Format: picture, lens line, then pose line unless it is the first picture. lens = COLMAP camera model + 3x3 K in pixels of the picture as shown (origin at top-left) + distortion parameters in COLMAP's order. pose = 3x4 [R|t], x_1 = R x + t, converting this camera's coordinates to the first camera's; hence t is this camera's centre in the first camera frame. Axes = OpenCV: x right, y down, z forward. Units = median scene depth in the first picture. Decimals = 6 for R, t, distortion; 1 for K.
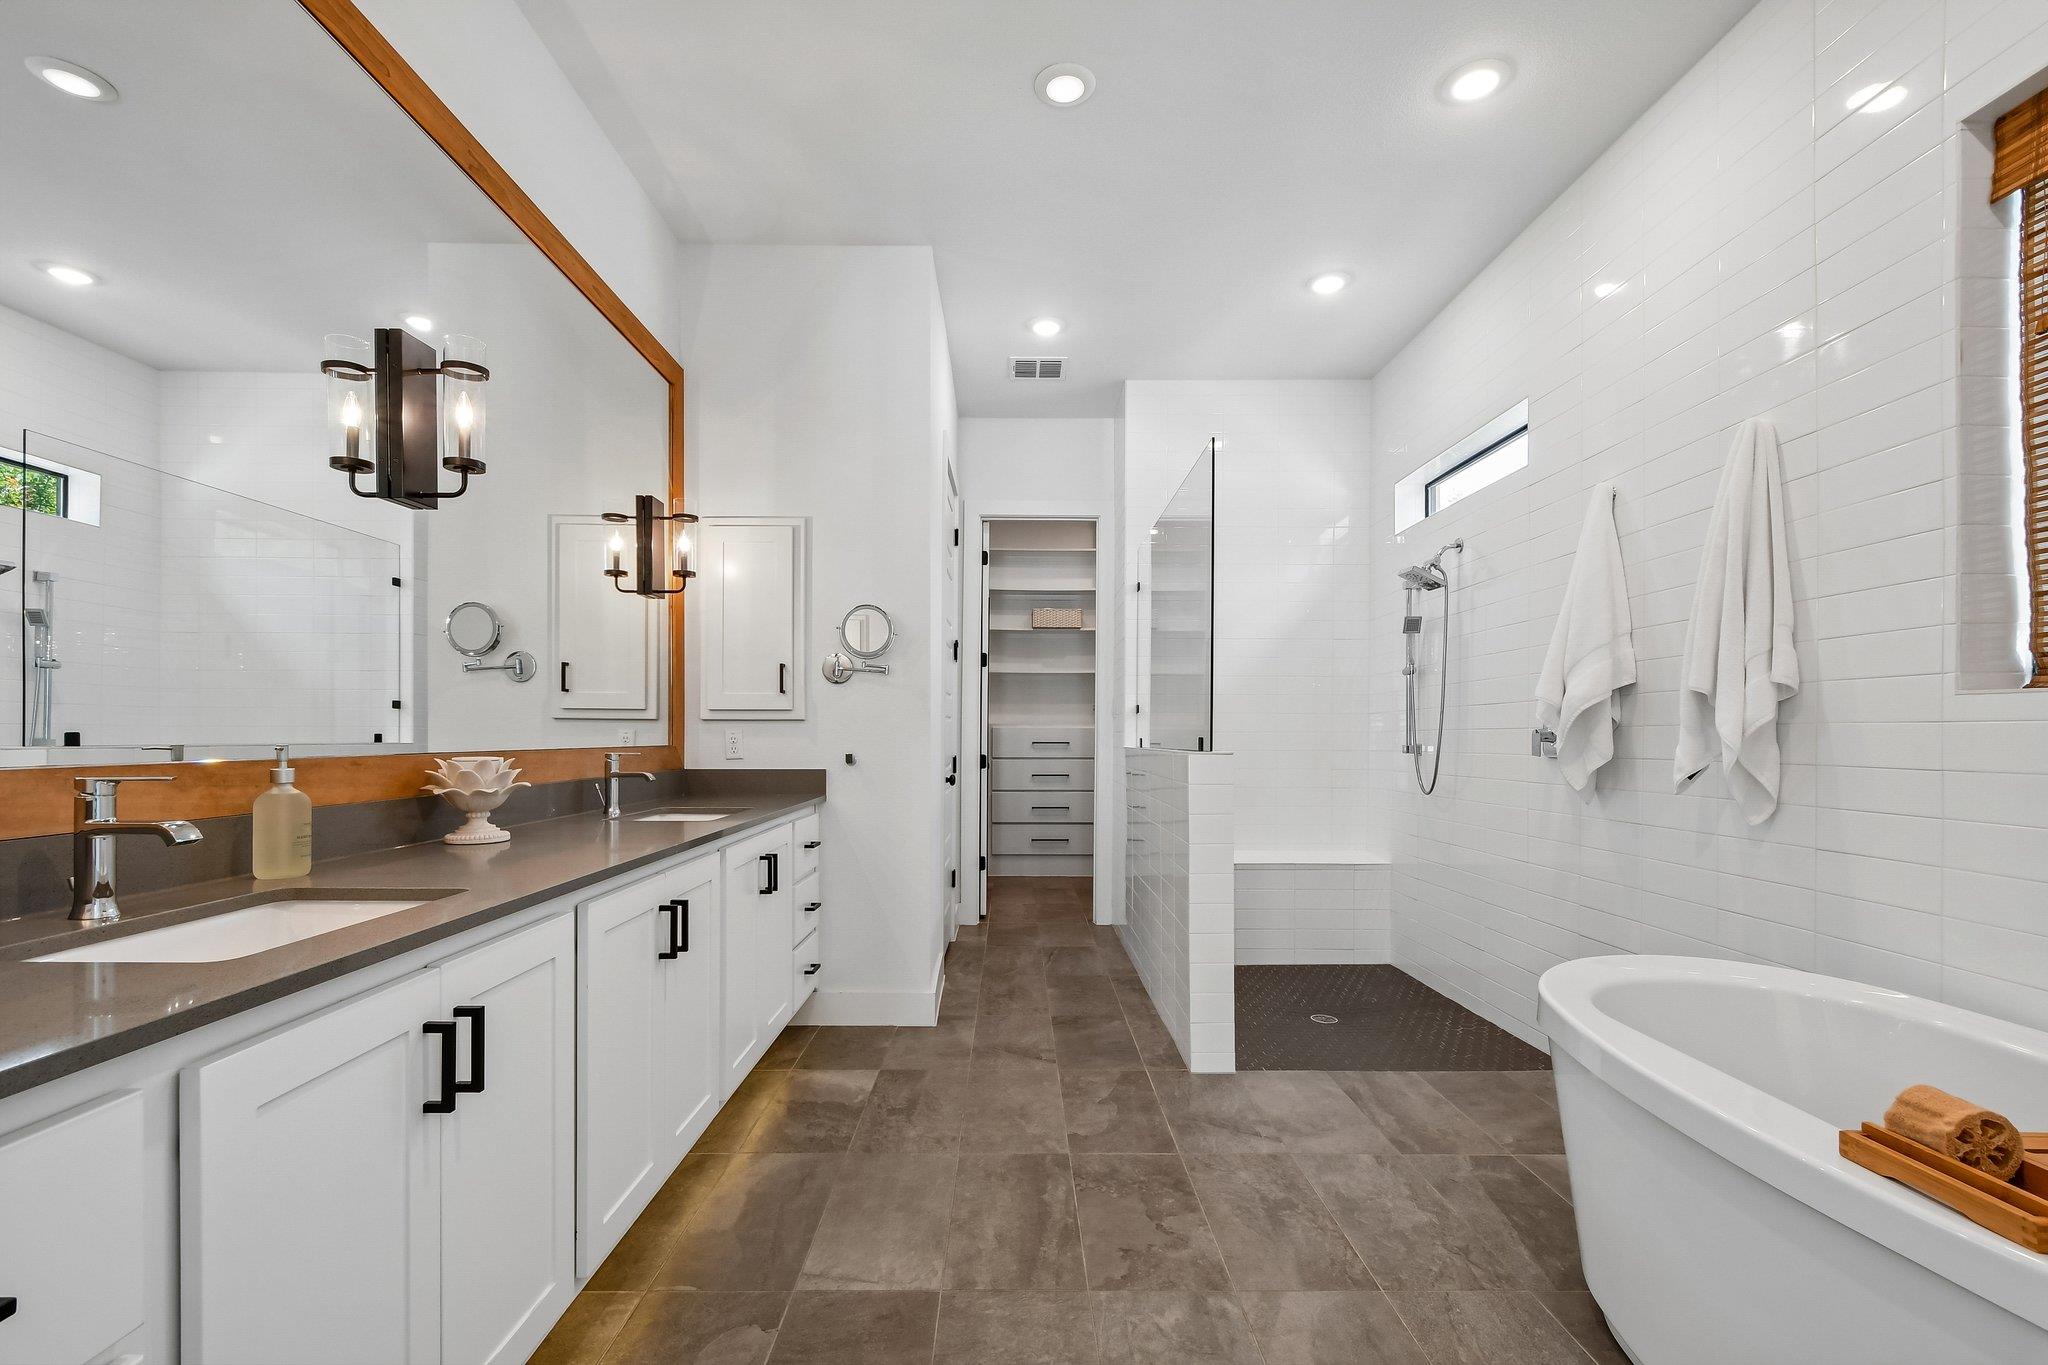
lens RADIAL K [[902.5, 0, 1017.0], [0, 902.5, 739.3], [0, 0, 1]] dist [0.003940, -0.005140]
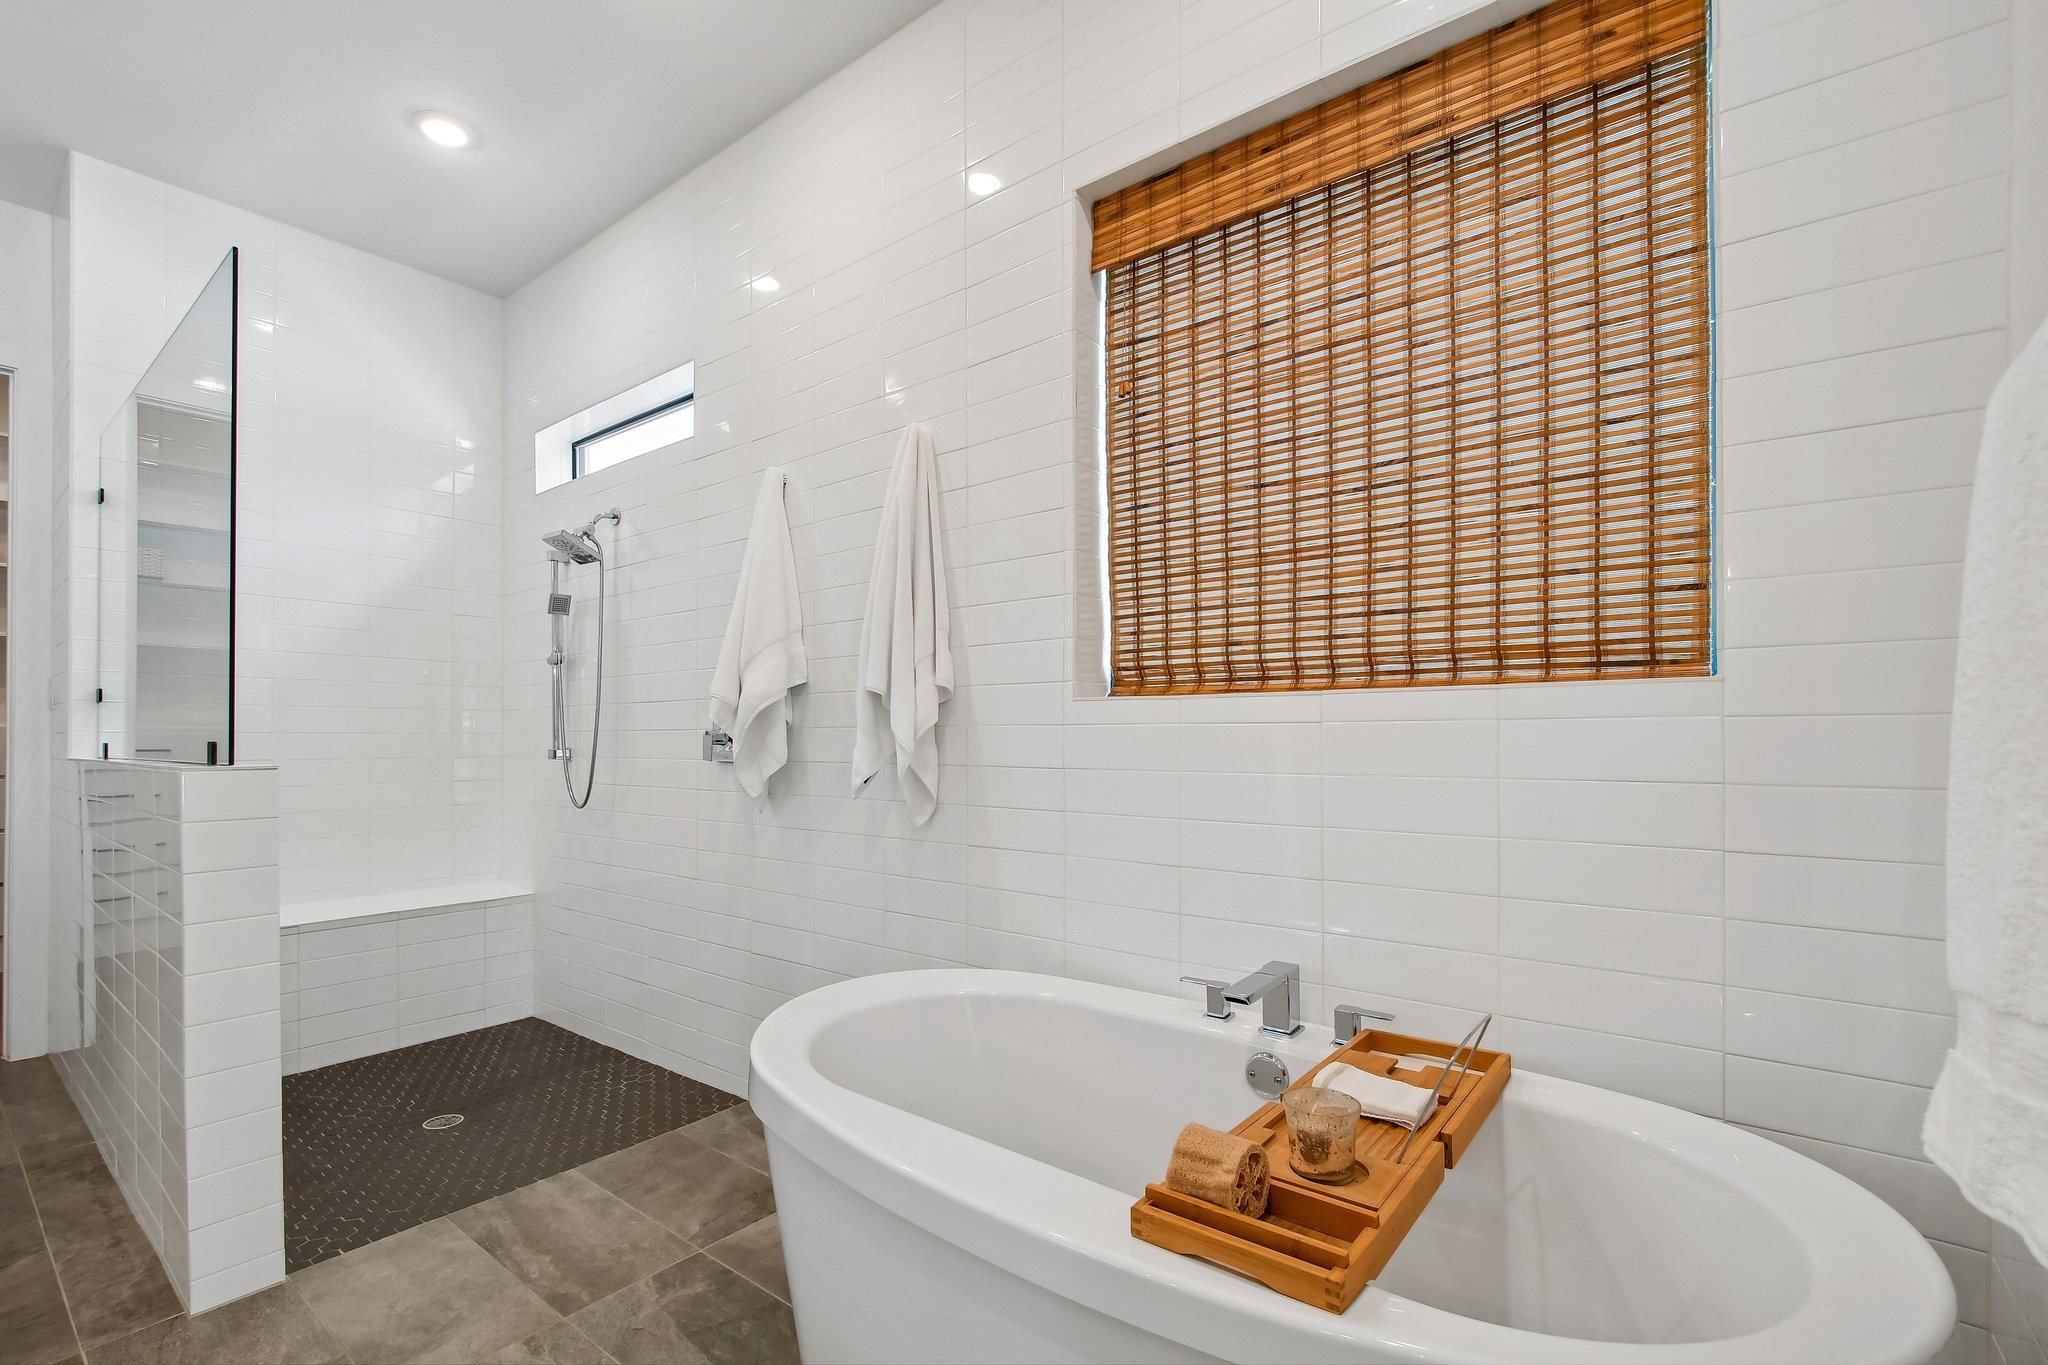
lens RADIAL K [[902.5, 0, 1017.0], [0, 902.5, 739.3], [0, 0, 1]] dist [0.003940, -0.005140]
pose [[0.625428, -0.004665, 0.780268, 0.078309], [0.006178, 0.999980, 0.001027, -0.002075], [-0.780258, 0.004178, 0.625444, 0.227092]]
